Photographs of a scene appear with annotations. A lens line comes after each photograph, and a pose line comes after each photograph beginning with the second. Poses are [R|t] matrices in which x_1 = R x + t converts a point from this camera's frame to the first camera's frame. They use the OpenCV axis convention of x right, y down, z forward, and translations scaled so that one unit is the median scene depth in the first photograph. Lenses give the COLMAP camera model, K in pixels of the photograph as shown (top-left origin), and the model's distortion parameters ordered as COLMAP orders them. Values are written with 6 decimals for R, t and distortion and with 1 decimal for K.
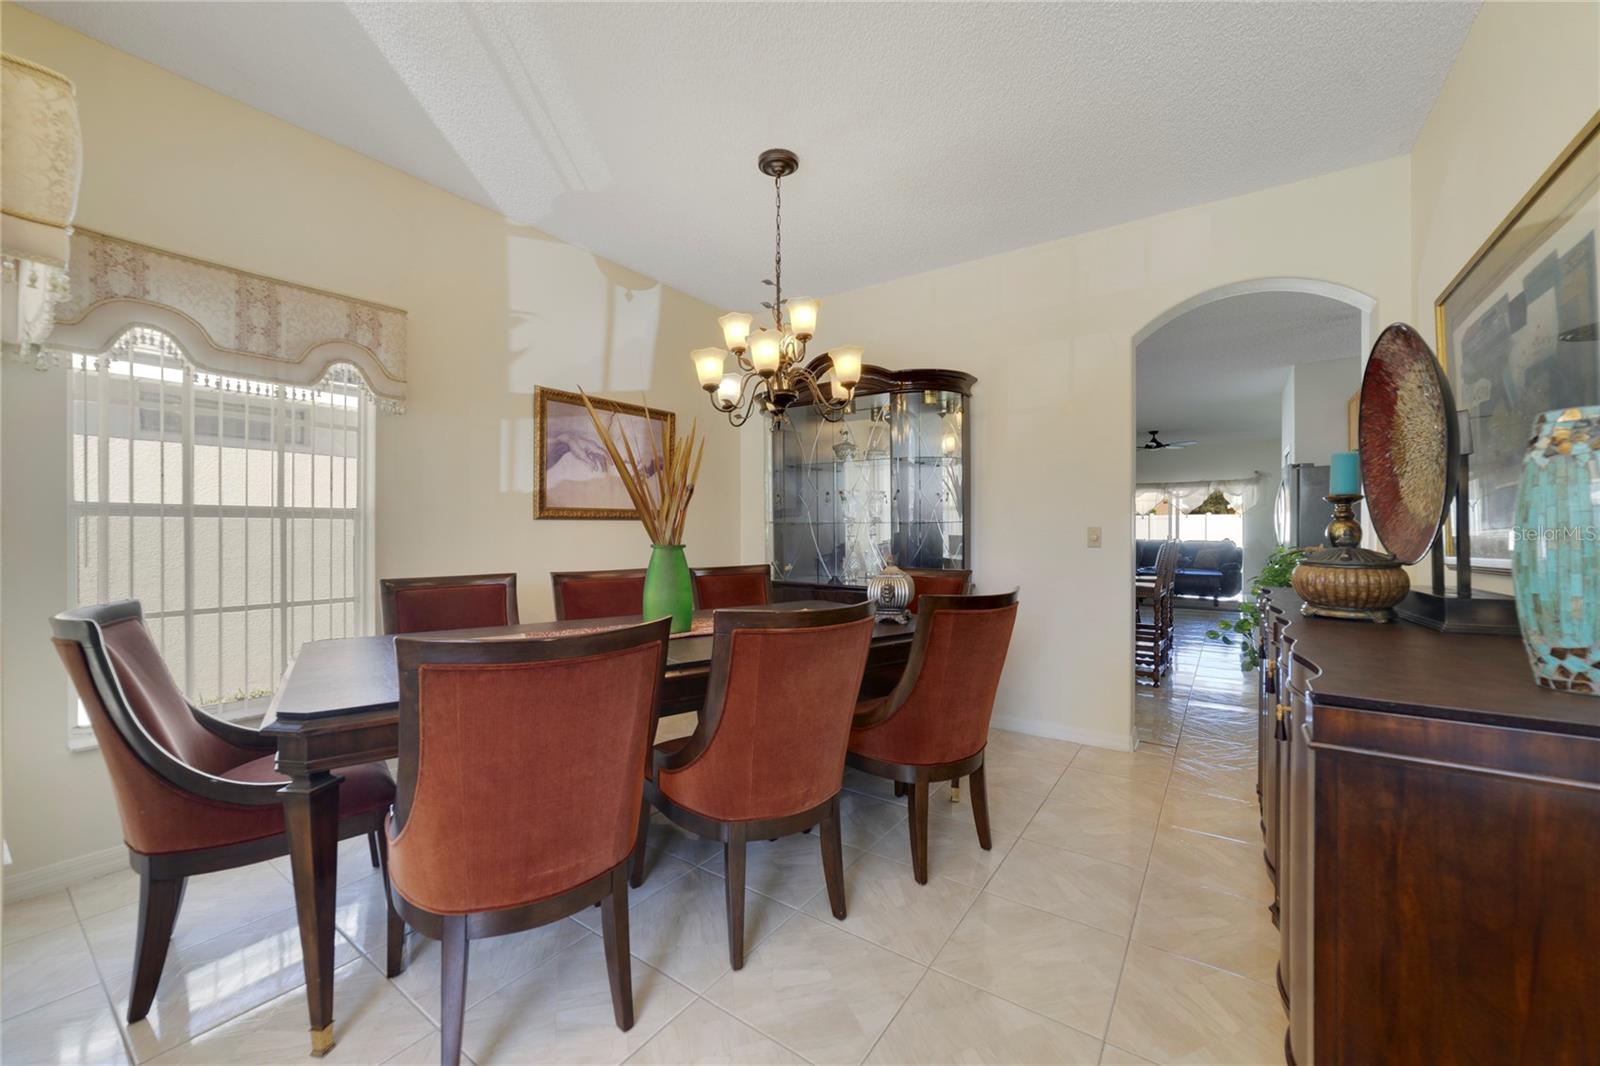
lens RADIAL K [[618.1, 0, 801.6], [0, 618.1, 531.4], [0, 0, 1]] dist [-0.026438, 0.009037]
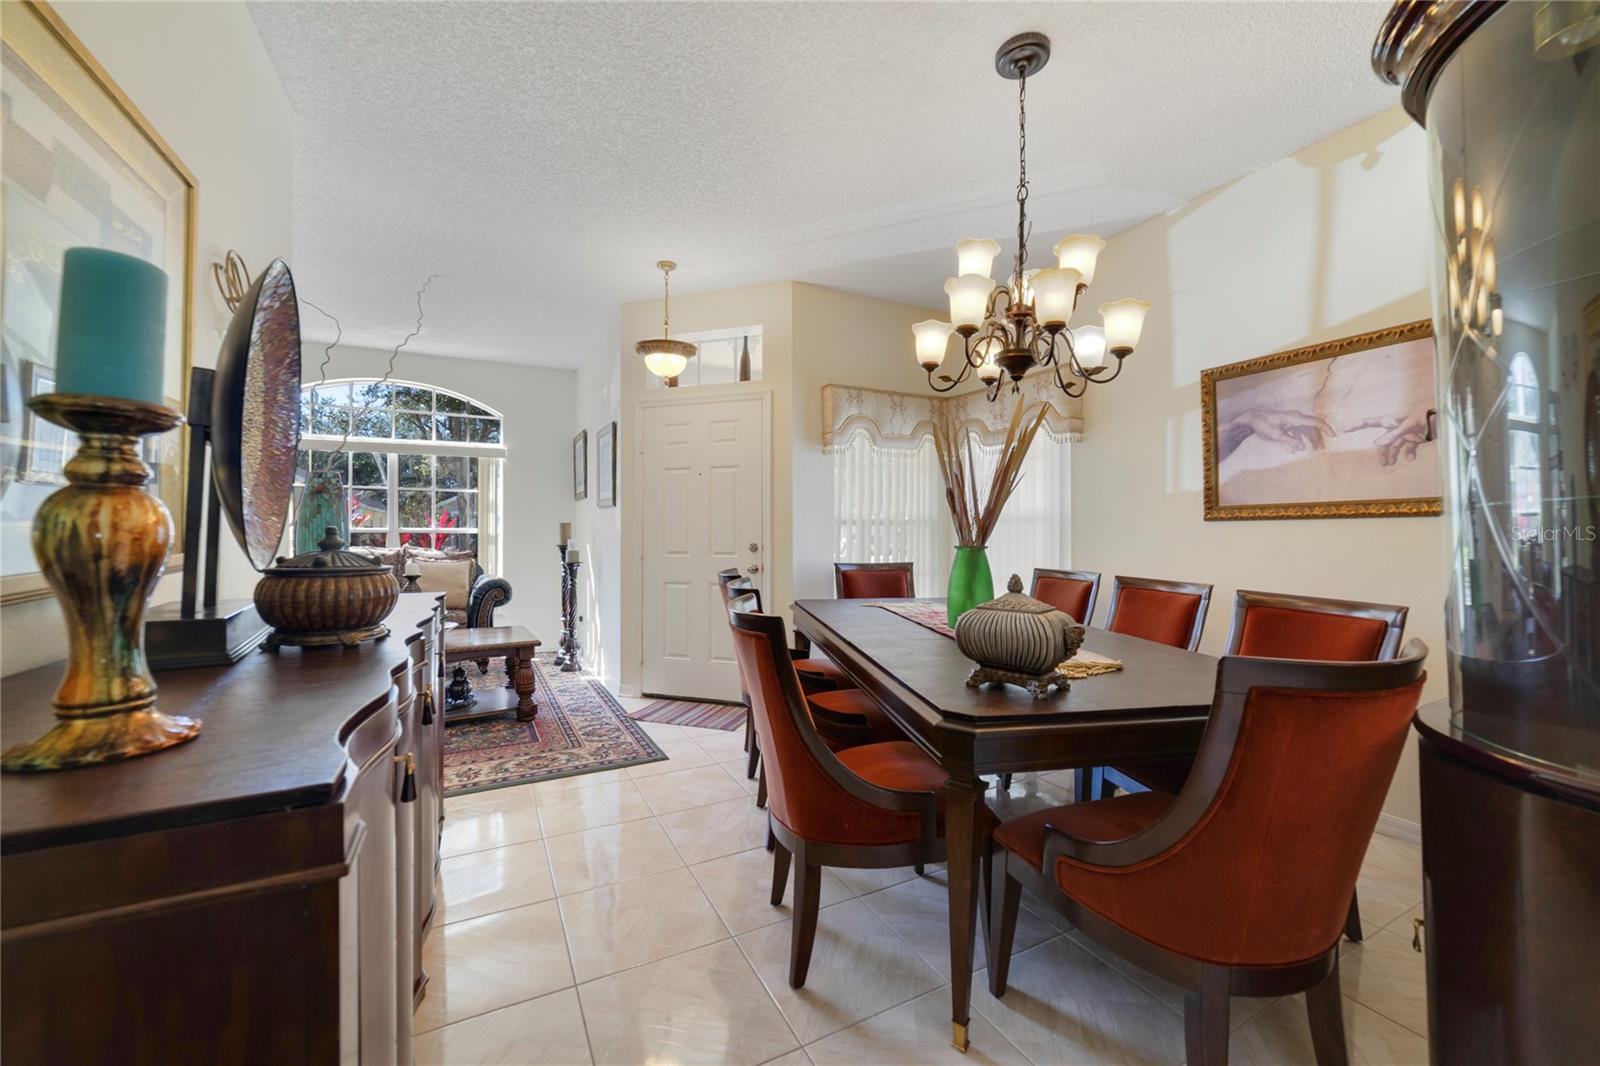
lens RADIAL K [[618.1, 0, 801.6], [0, 618.1, 531.4], [0, 0, 1]] dist [-0.026438, 0.009037]
pose [[-0.461880, -0.001623, -0.886941, 0.605743], [0.002726, 0.999991, -0.003249, -0.003625], [0.886938, -0.003919, -0.461871, 0.872953]]
